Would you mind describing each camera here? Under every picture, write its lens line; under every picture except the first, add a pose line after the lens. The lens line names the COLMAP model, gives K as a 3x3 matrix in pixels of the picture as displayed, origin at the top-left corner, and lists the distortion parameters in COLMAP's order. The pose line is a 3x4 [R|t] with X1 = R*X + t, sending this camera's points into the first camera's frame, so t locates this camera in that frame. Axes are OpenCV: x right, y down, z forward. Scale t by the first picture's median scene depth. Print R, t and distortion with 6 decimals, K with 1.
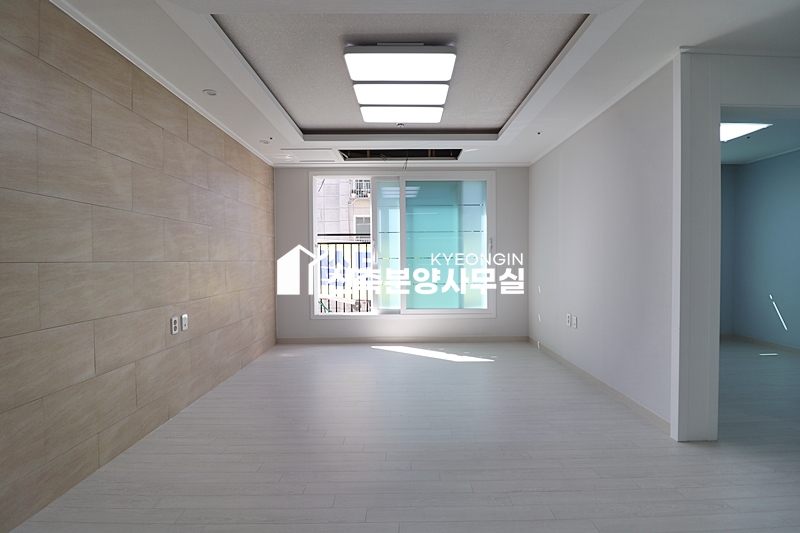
lens RADIAL K [[370.9, 0, 404.5], [0, 370.9, 264.3], [0, 0, 1]] dist [-0.003201, -0.010710]
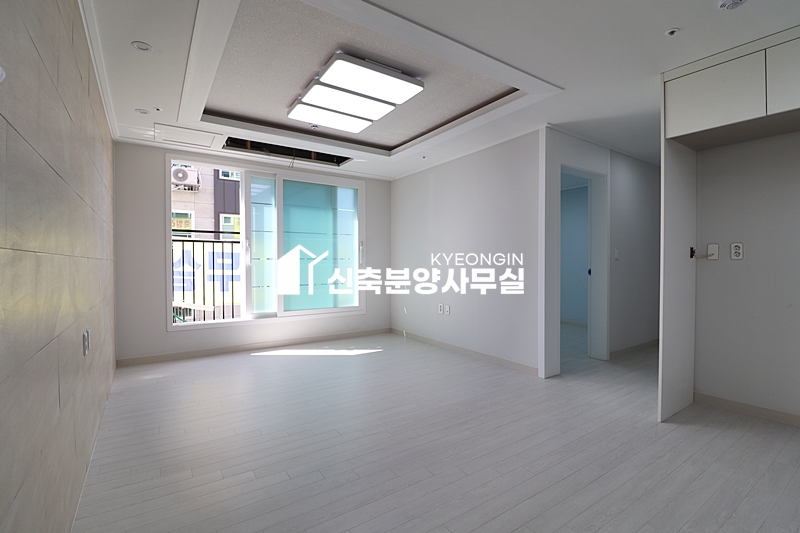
lens RADIAL K [[370.9, 0, 405.9], [0, 370.9, 267.6], [0, 0, 1]] dist [-0.003201, -0.010710]
pose [[0.829546, -0.003365, 0.558428, -0.470670], [0.003314, 0.999994, 0.001104, 0.010571], [-0.558428, 0.000935, 0.829552, 0.028040]]
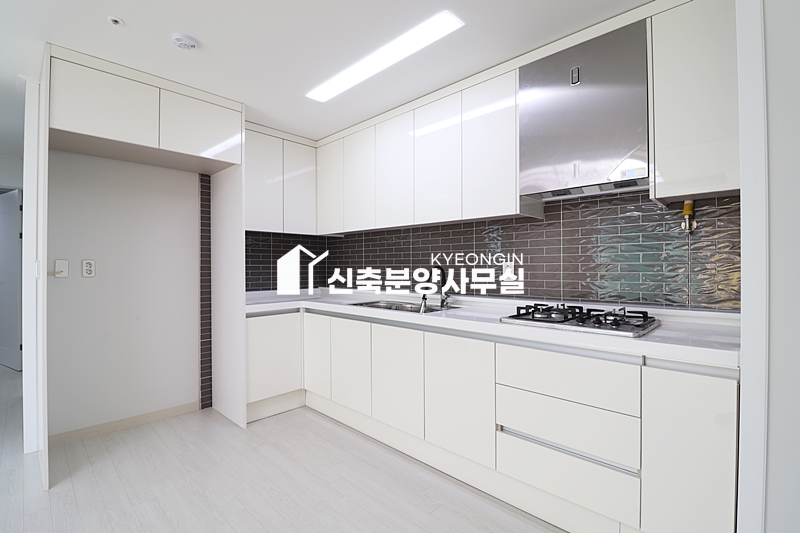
lens RADIAL K [[370.9, 0, 411.1], [0, 370.9, 269.9], [0, 0, 1]] dist [-0.003201, -0.010710]
pose [[-0.708895, 0.007193, 0.705277, -0.437378], [0.013087, 0.999910, 0.002957, -0.015813], [-0.705192, 0.011326, -0.708926, 0.408516]]
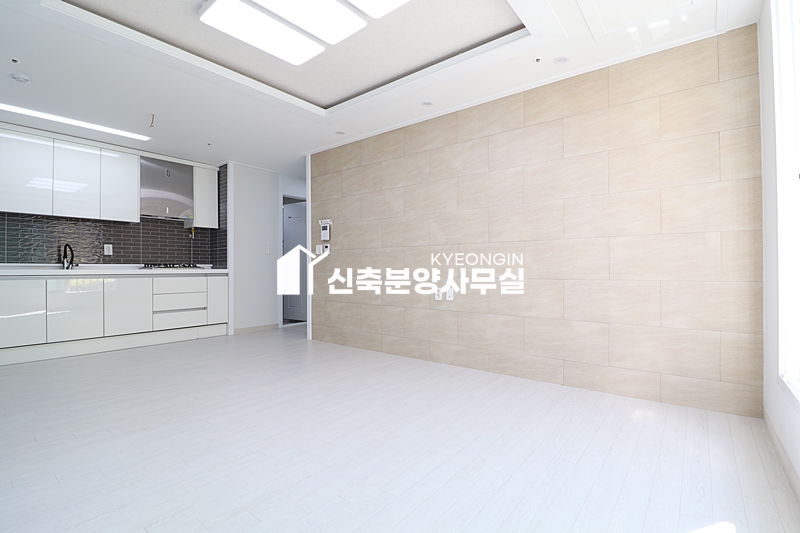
lens RADIAL K [[370.9, 0, 406.1], [0, 370.9, 262.3], [0, 0, 1]] dist [-0.003201, -0.010710]
pose [[-0.629161, 0.002463, -0.777271, 0.437625], [0.001716, 0.999997, 0.001780, 0.047423], [0.777273, -0.000214, -0.629163, 1.625807]]
